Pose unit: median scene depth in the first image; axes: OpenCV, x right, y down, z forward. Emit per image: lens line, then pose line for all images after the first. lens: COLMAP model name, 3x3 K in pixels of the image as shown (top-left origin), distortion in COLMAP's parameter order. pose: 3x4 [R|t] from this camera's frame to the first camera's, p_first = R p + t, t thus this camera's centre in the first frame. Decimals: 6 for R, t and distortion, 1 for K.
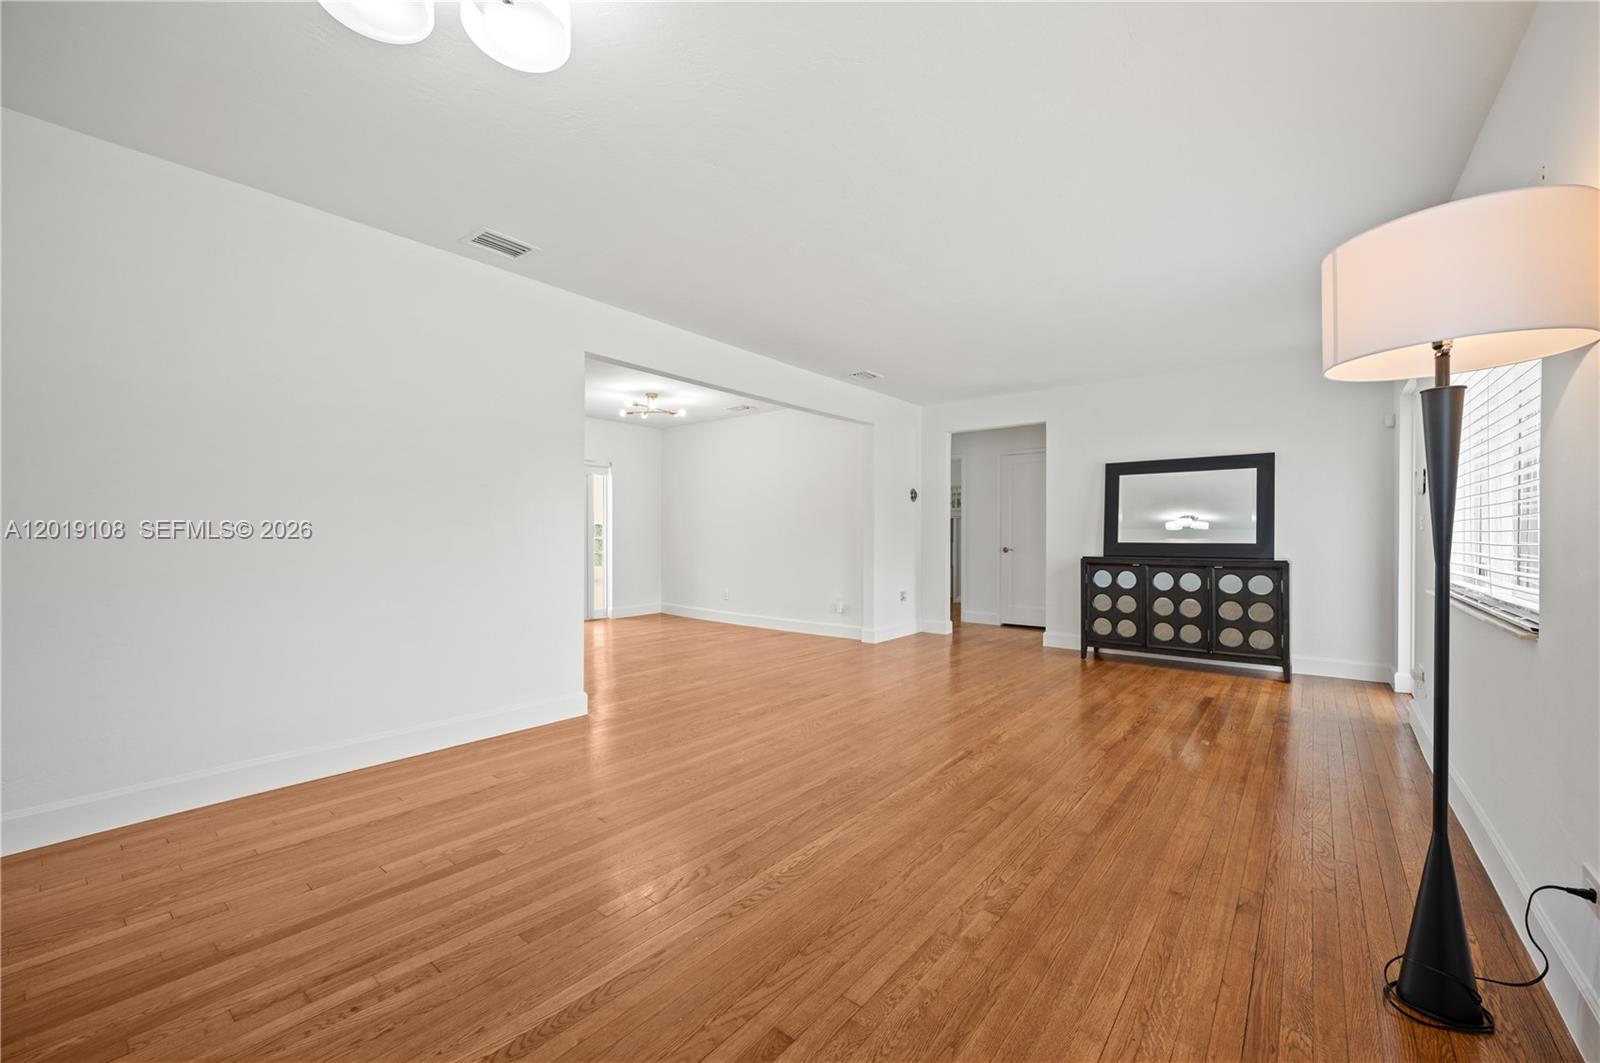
lens RADIAL K [[635.1, 0, 804.7], [0, 635.1, 537.0], [0, 0, 1]] dist [-0.003037, 0.000162]
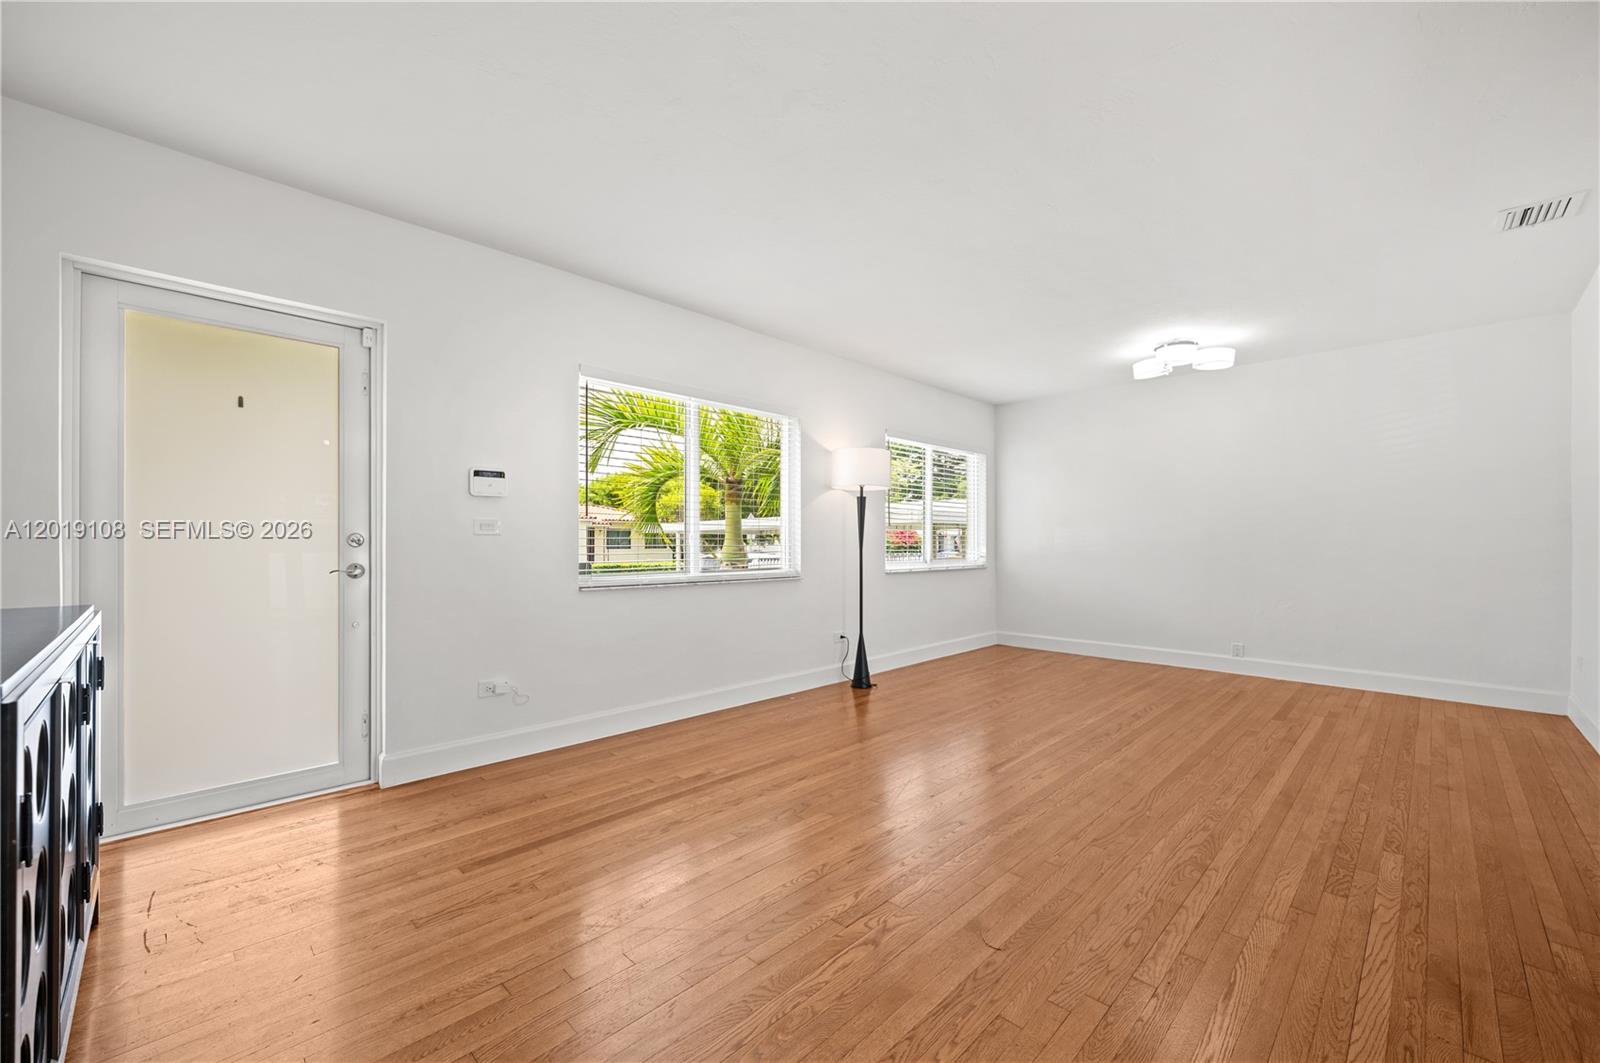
lens RADIAL K [[635.1, 0, 808.1], [0, 635.1, 535.2], [0, 0, 1]] dist [-0.003037, 0.000162]
pose [[-0.994915, -0.000026, 0.100715, 0.270030], [-0.000987, 0.999954, -0.009495, -0.001207], [-0.100710, -0.009546, -0.994870, 1.219366]]
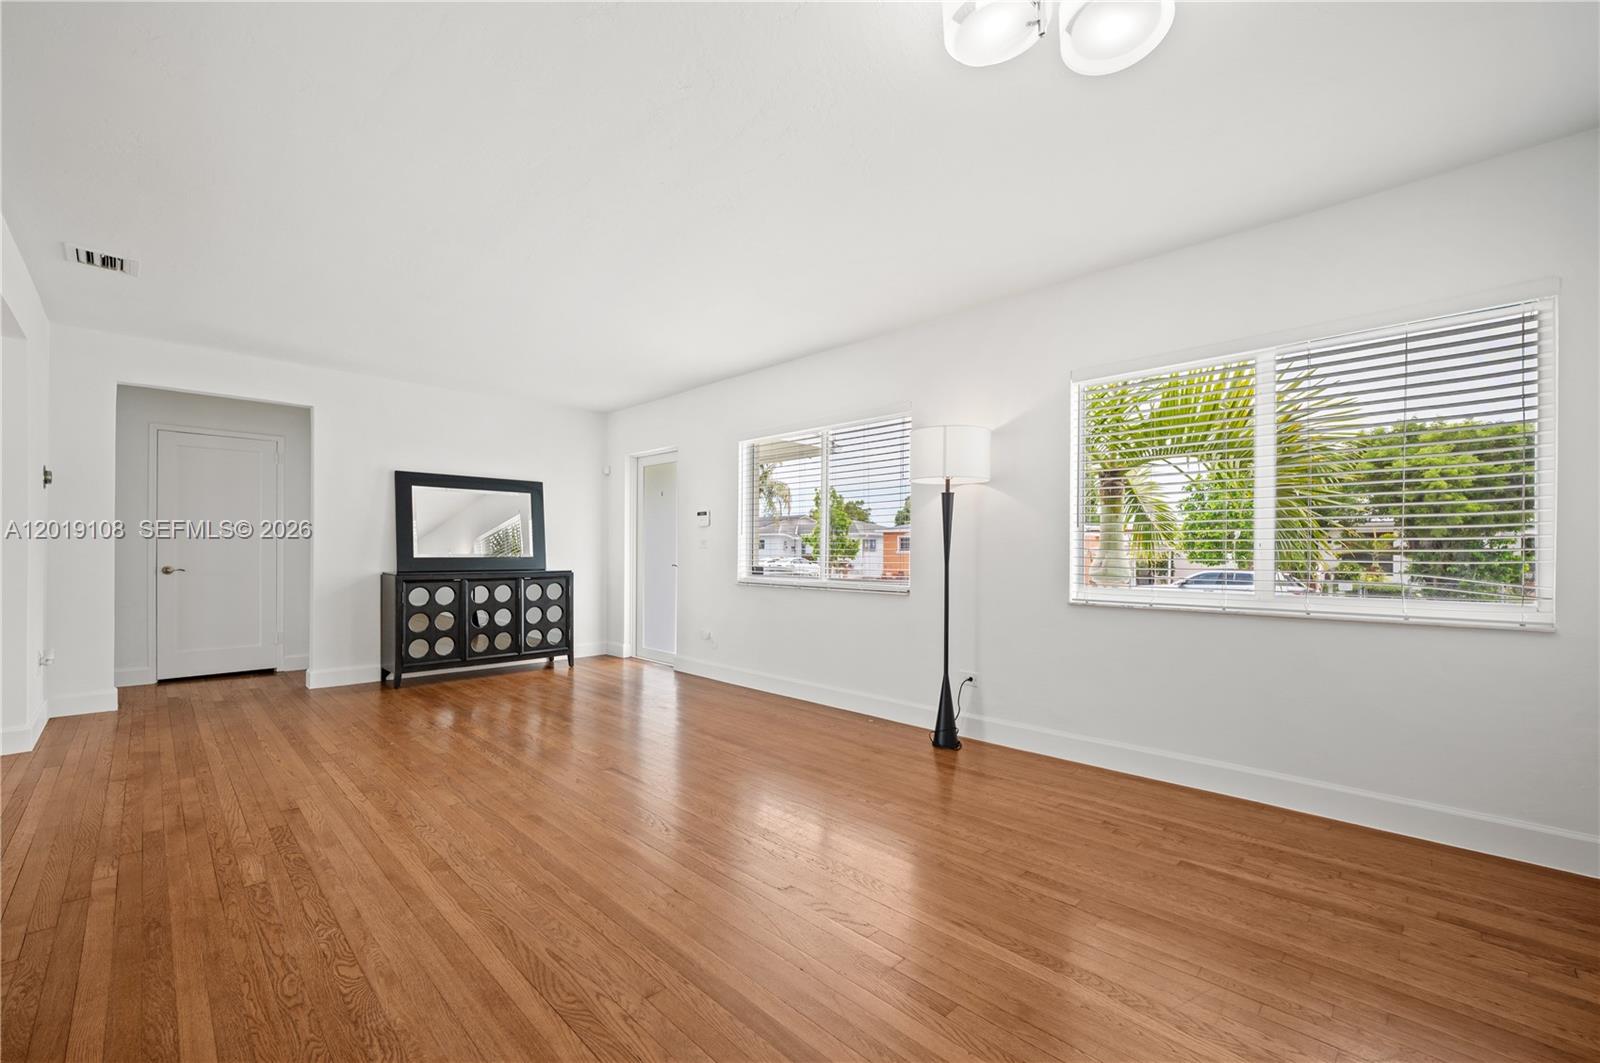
lens RADIAL K [[661.2, 0, 796.1], [0, 661.2, 556.5], [0, 0, 1]] dist [0.003504, 0.000214]
pose [[0.115323, -0.009057, 0.993287, -0.455363], [-0.001072, 0.999957, 0.009242, -0.003091], [-0.993327, -0.002130, 0.115308, 0.365273]]
